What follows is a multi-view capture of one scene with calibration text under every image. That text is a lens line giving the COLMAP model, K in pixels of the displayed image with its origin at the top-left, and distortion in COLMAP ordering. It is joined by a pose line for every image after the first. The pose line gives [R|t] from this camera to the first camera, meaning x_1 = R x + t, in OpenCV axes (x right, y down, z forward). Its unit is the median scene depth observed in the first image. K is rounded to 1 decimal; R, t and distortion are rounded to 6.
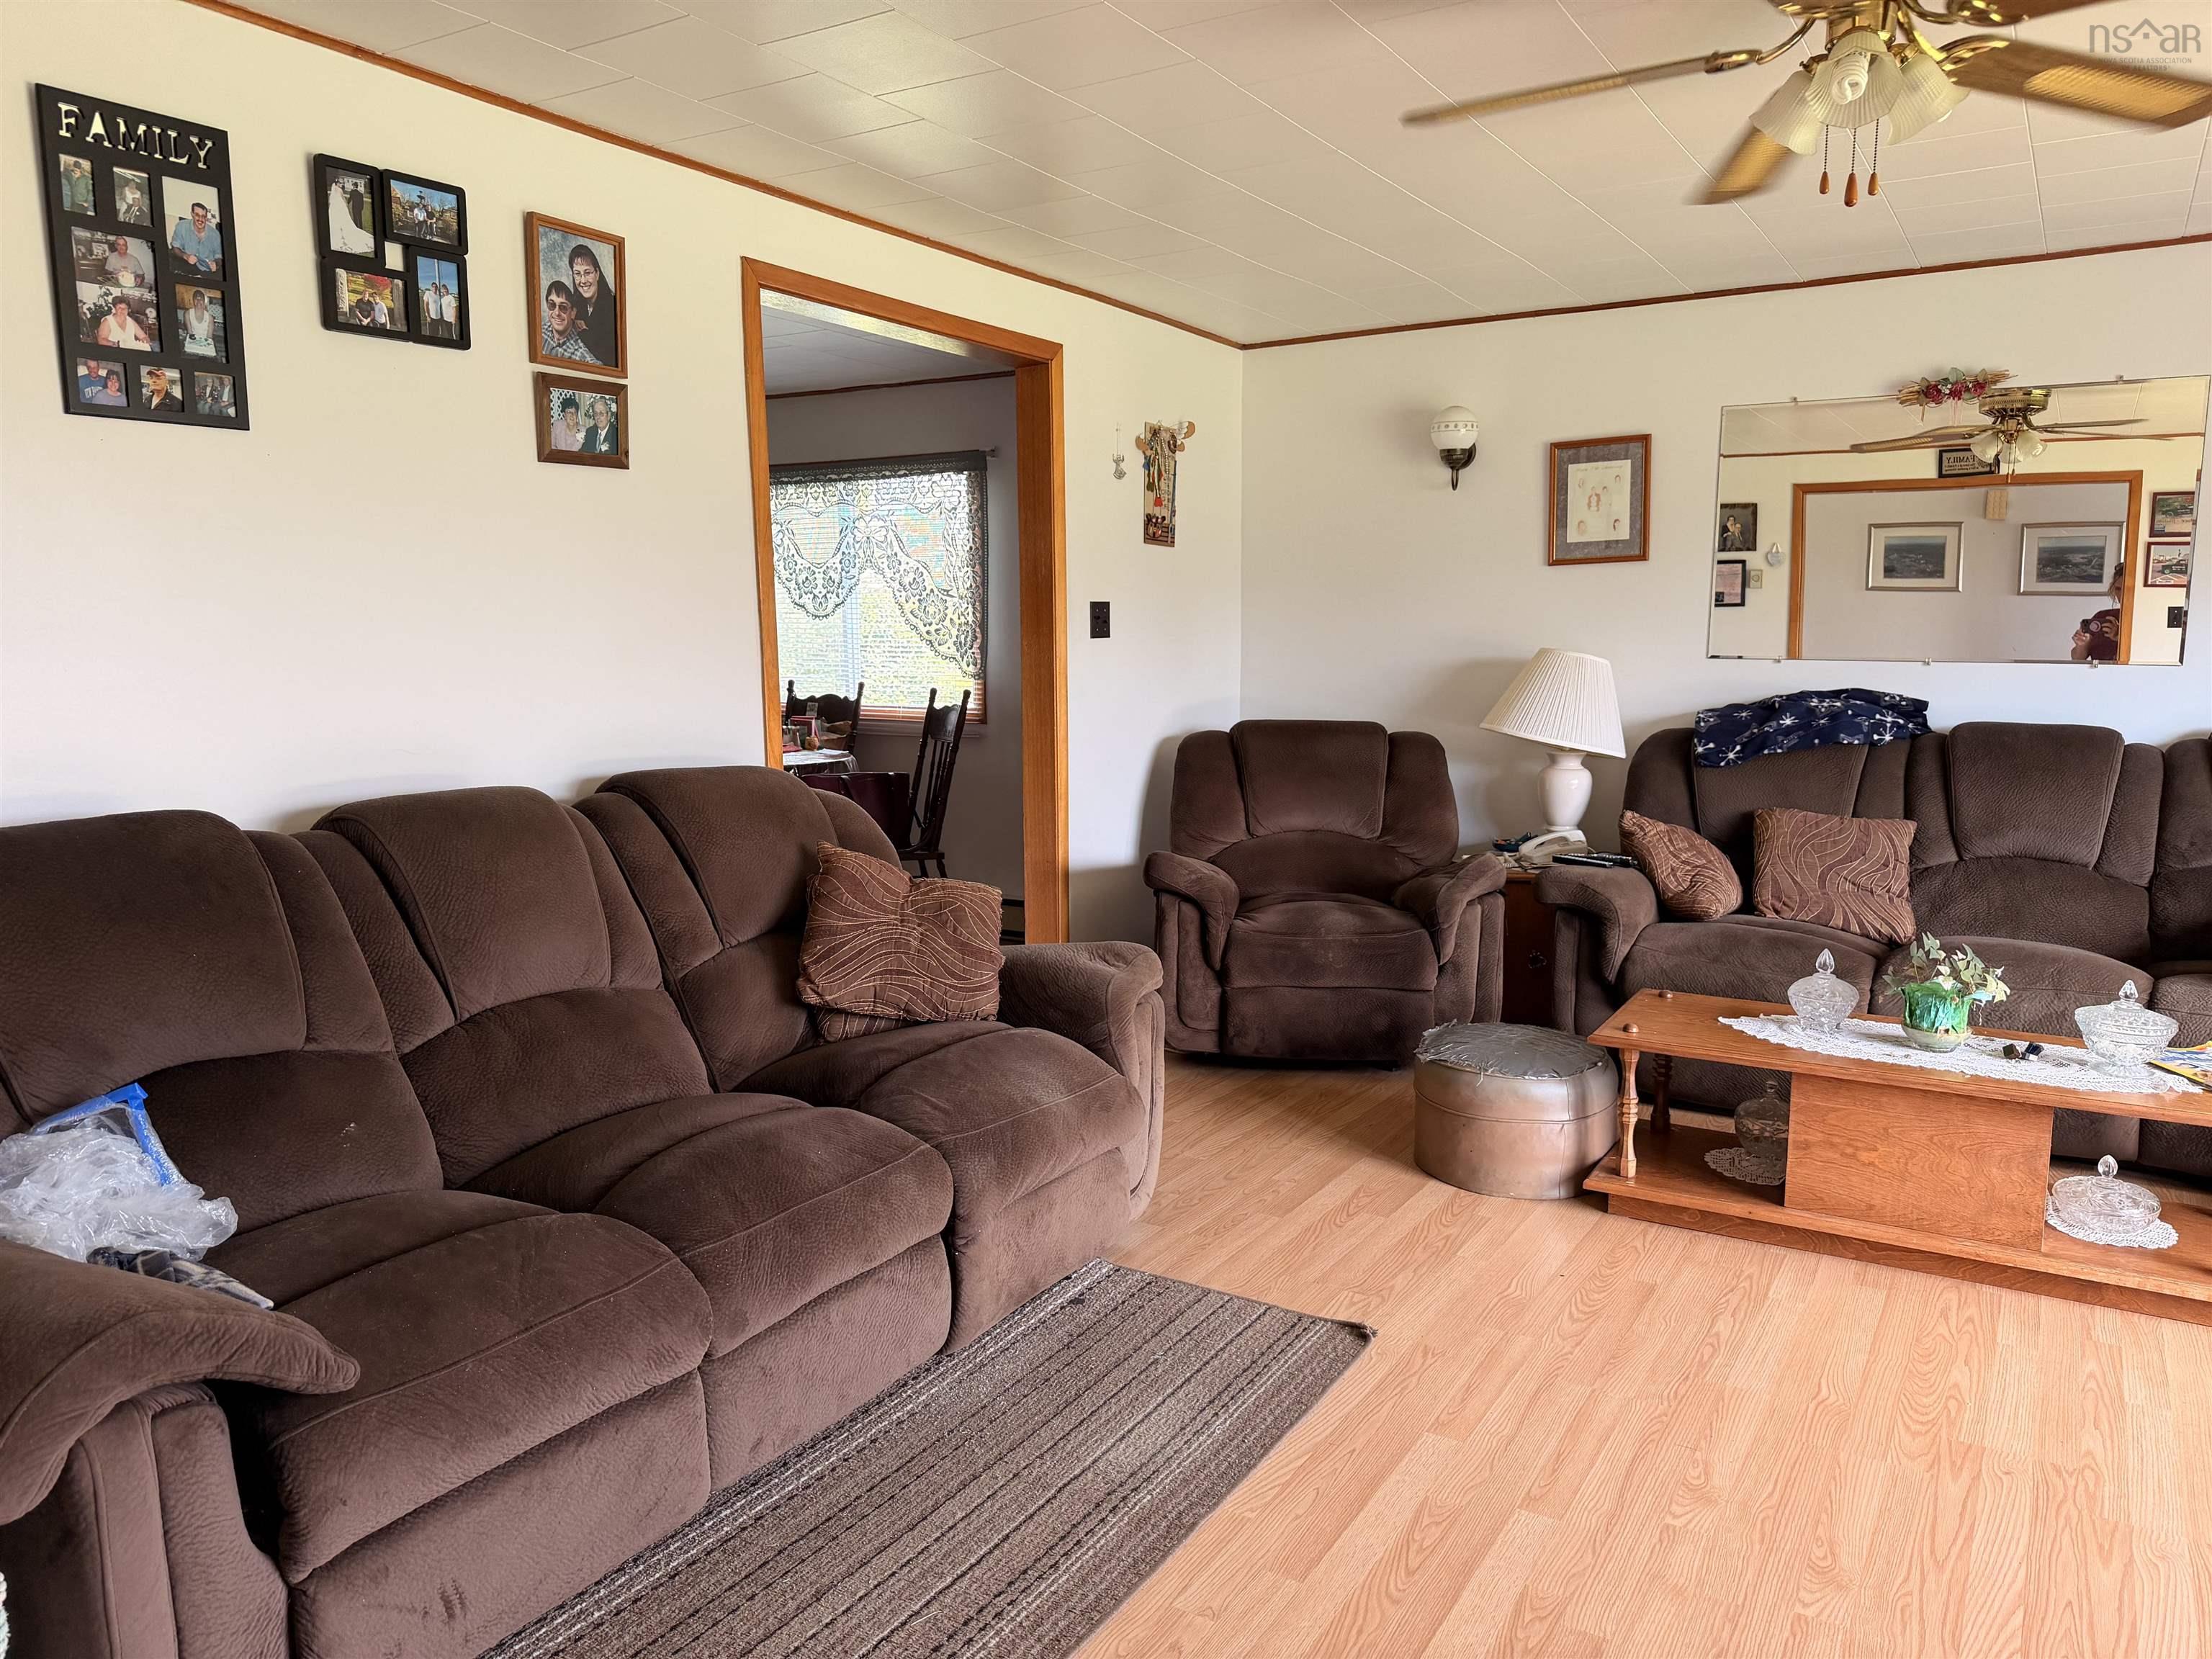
lens RADIAL K [[1539.3, 0, 1136.5], [0, 1539.3, 817.7], [0, 0, 1]] dist [0.159208, -0.274981]
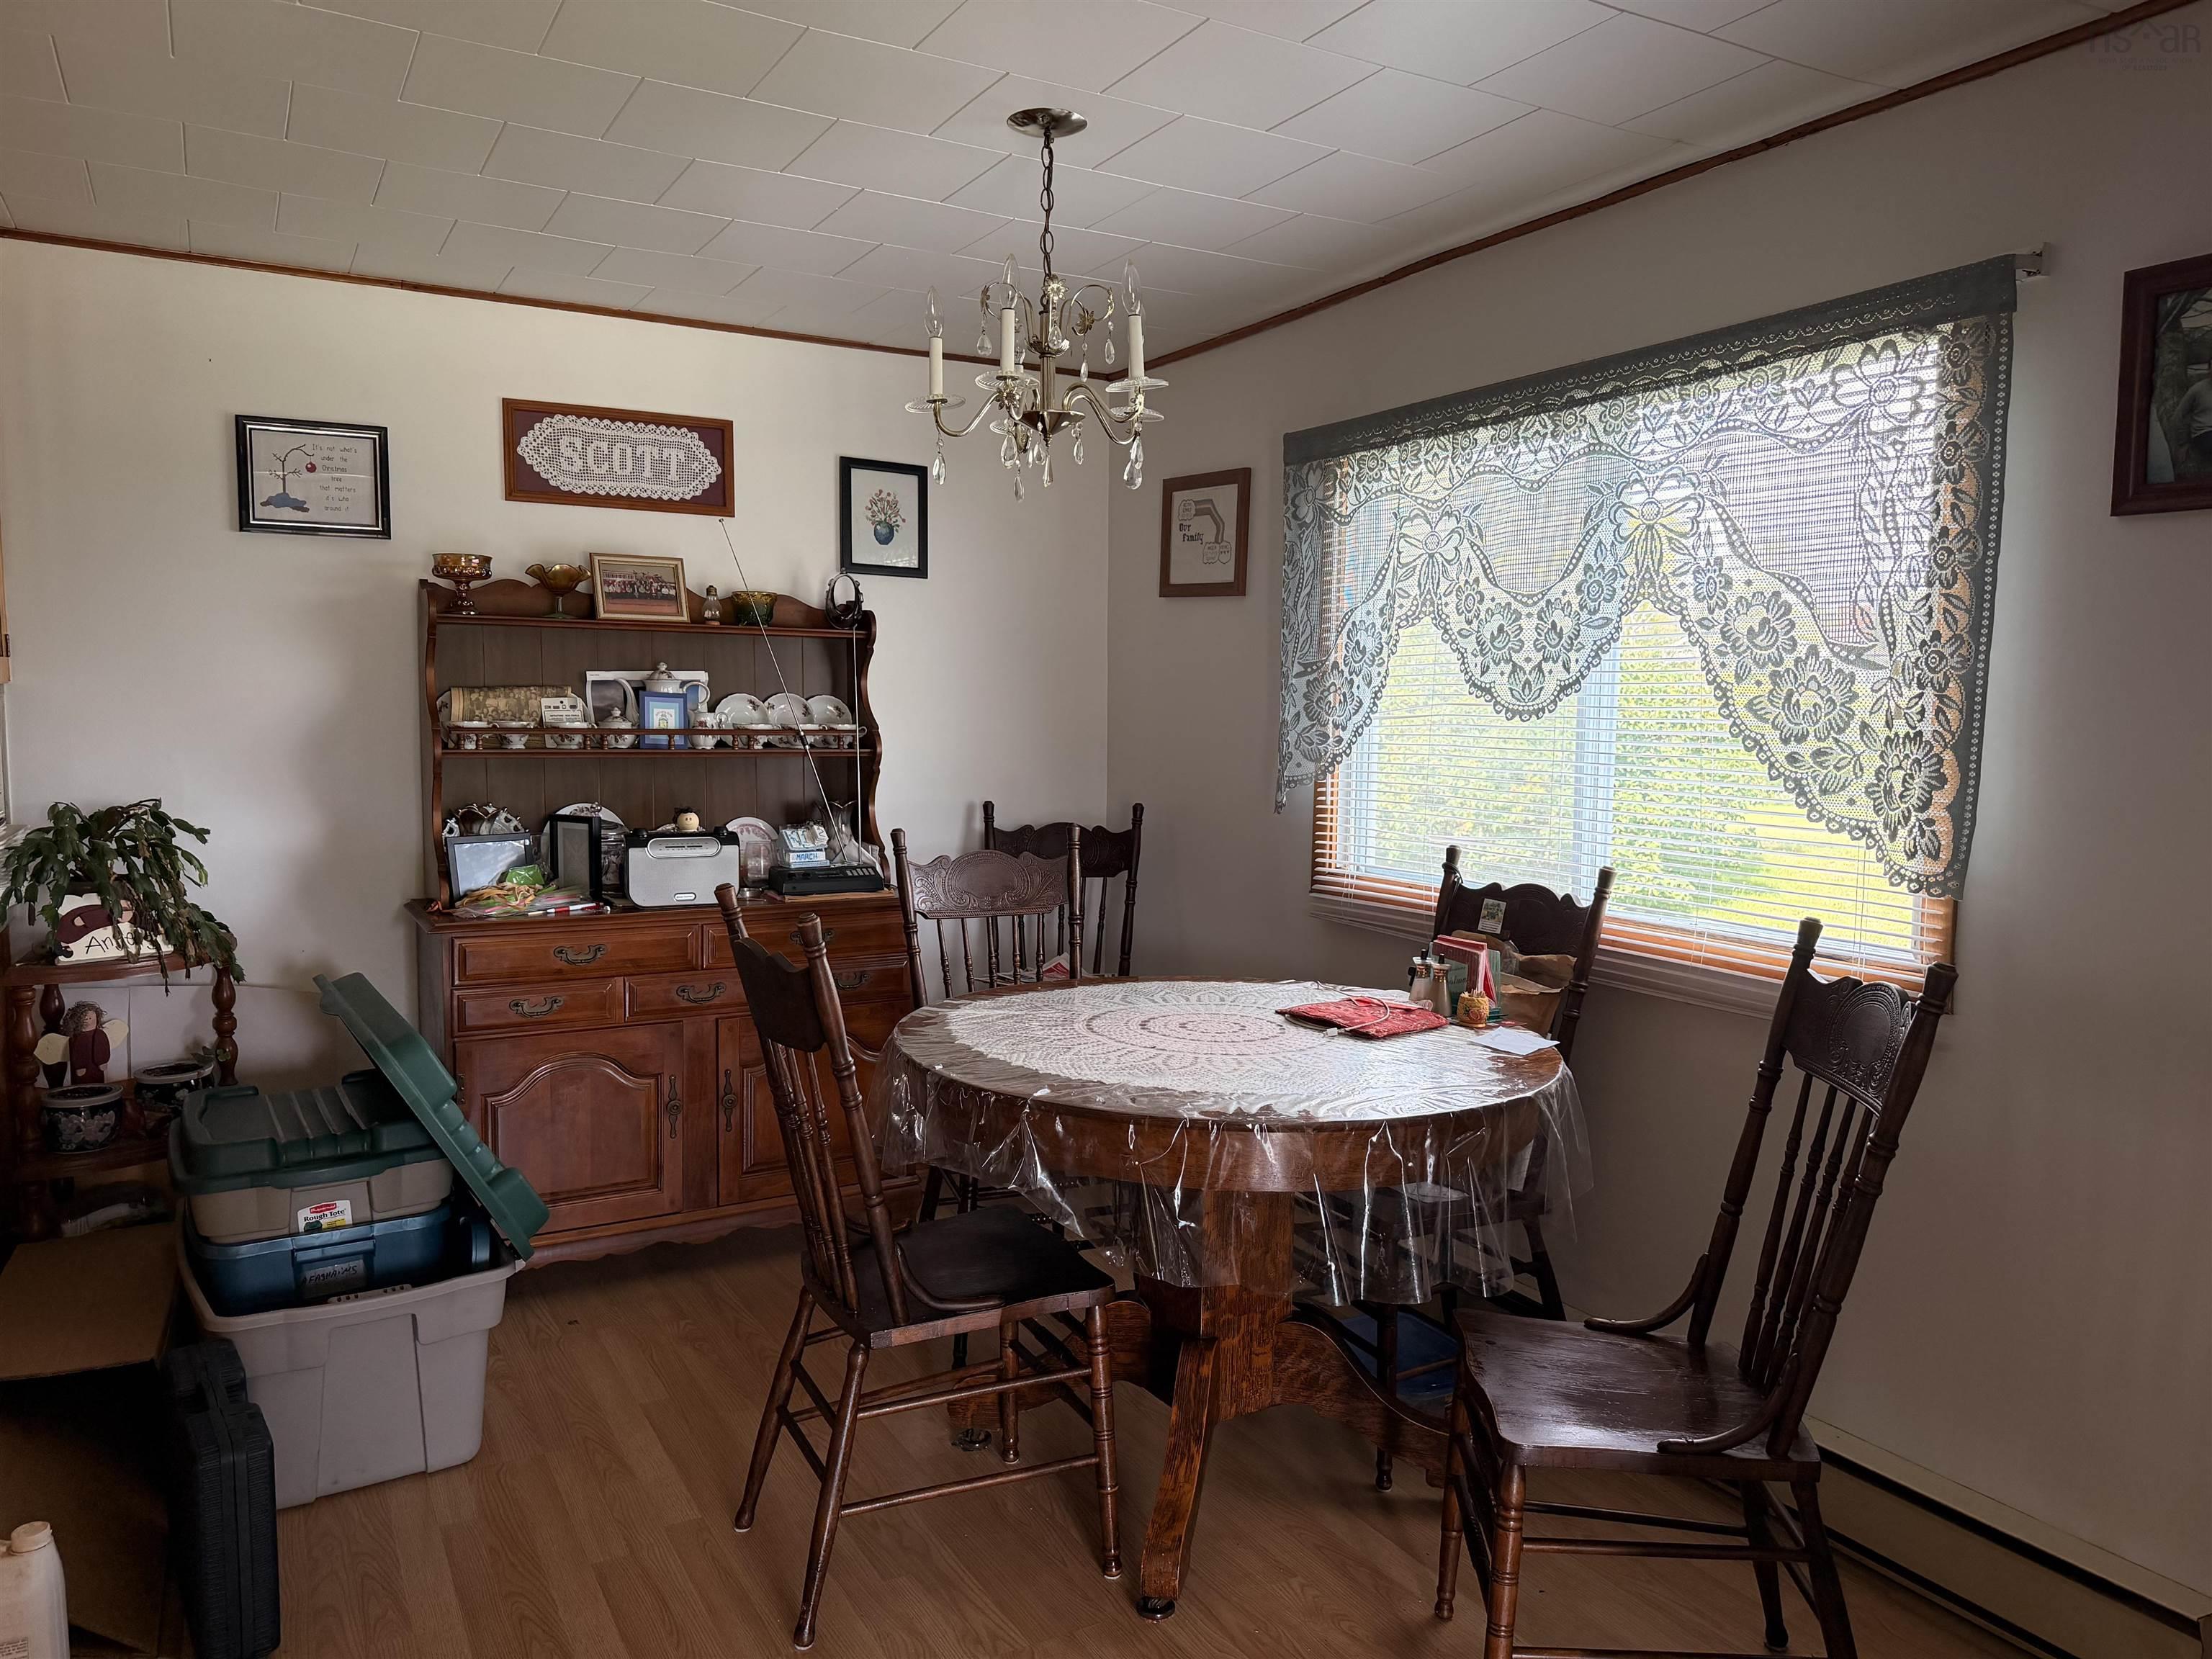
lens RADIAL K [[1558.2, 0, 1106.0], [0, 1558.2, 829.5], [0, 0, 1]] dist [0.128757, -0.145908]
pose [[0.875762, 0.053189, -0.479805, -0.133836], [-0.073654, 0.996997, -0.023914, -0.113635], [0.477092, 0.056282, 0.877049, 0.814187]]
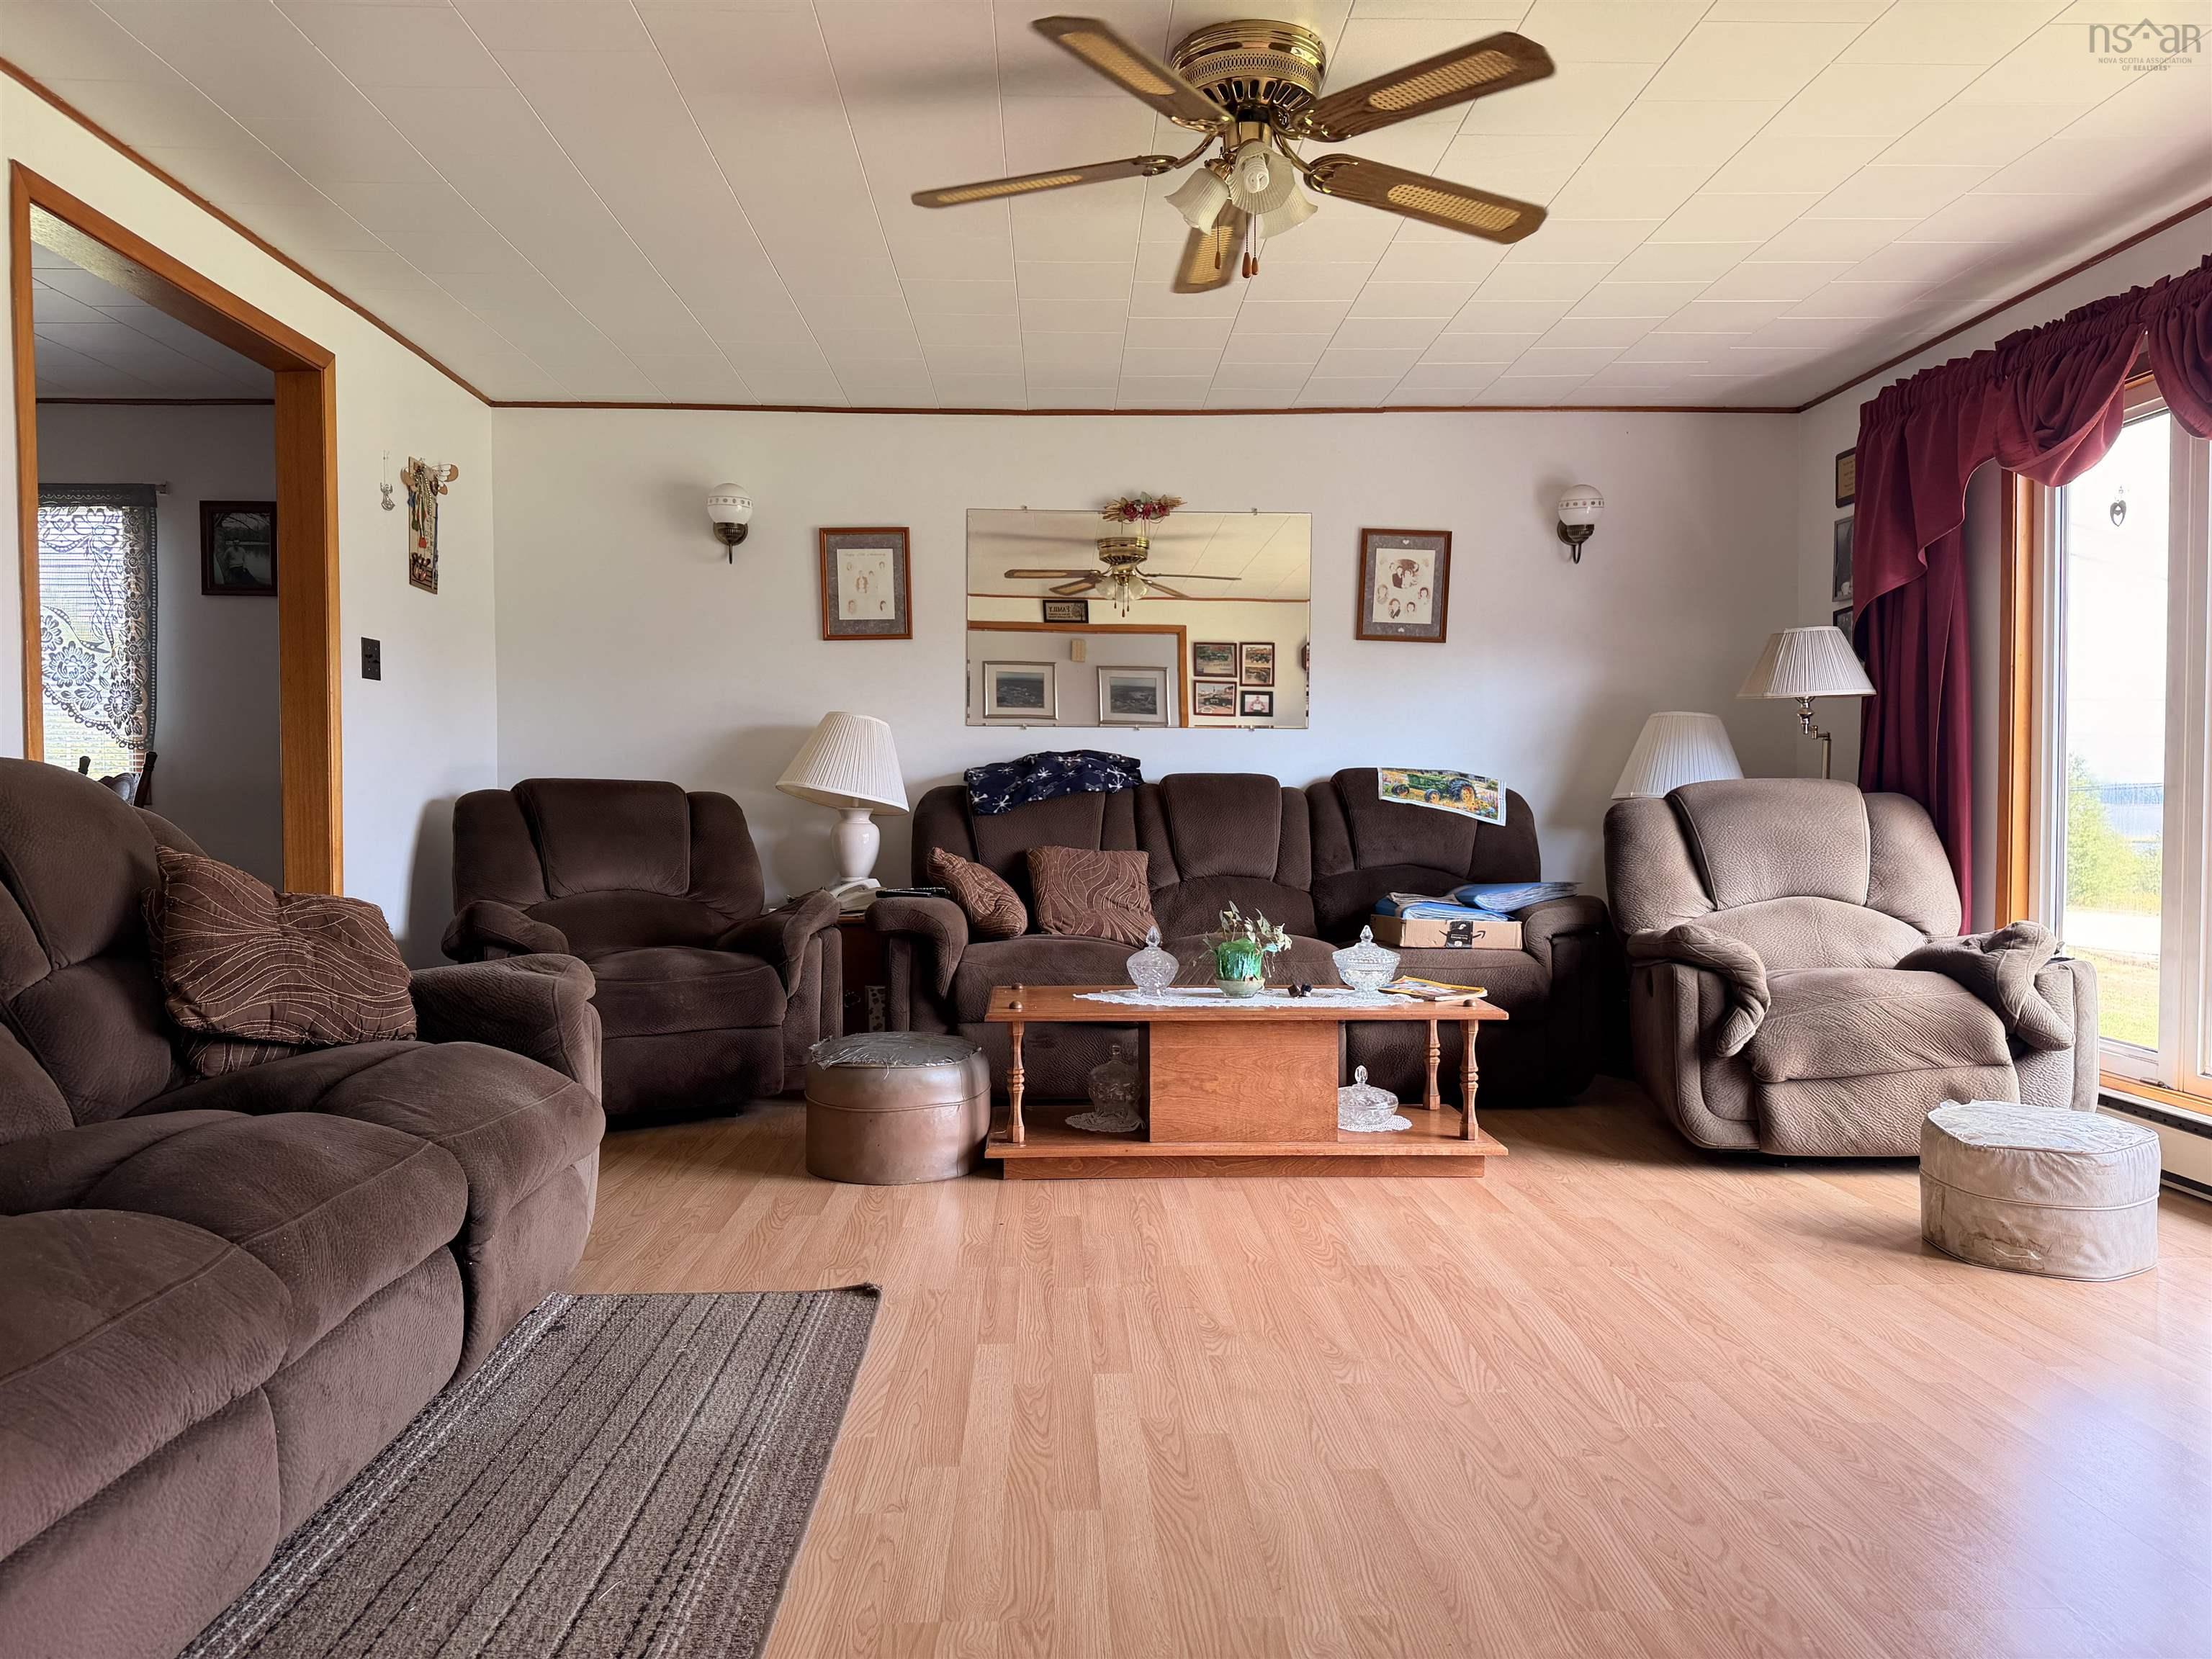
lens RADIAL K [[1526.9, 0, 1106.0], [0, 1526.9, 829.5], [0, 0, 1]] dist [0.109285, -0.148717]
pose [[0.834298, -0.009898, 0.551225, -0.186011], [0.069076, 0.993836, -0.086703, 0.086845], [-0.546970, 0.110413, 0.829839, 0.034909]]
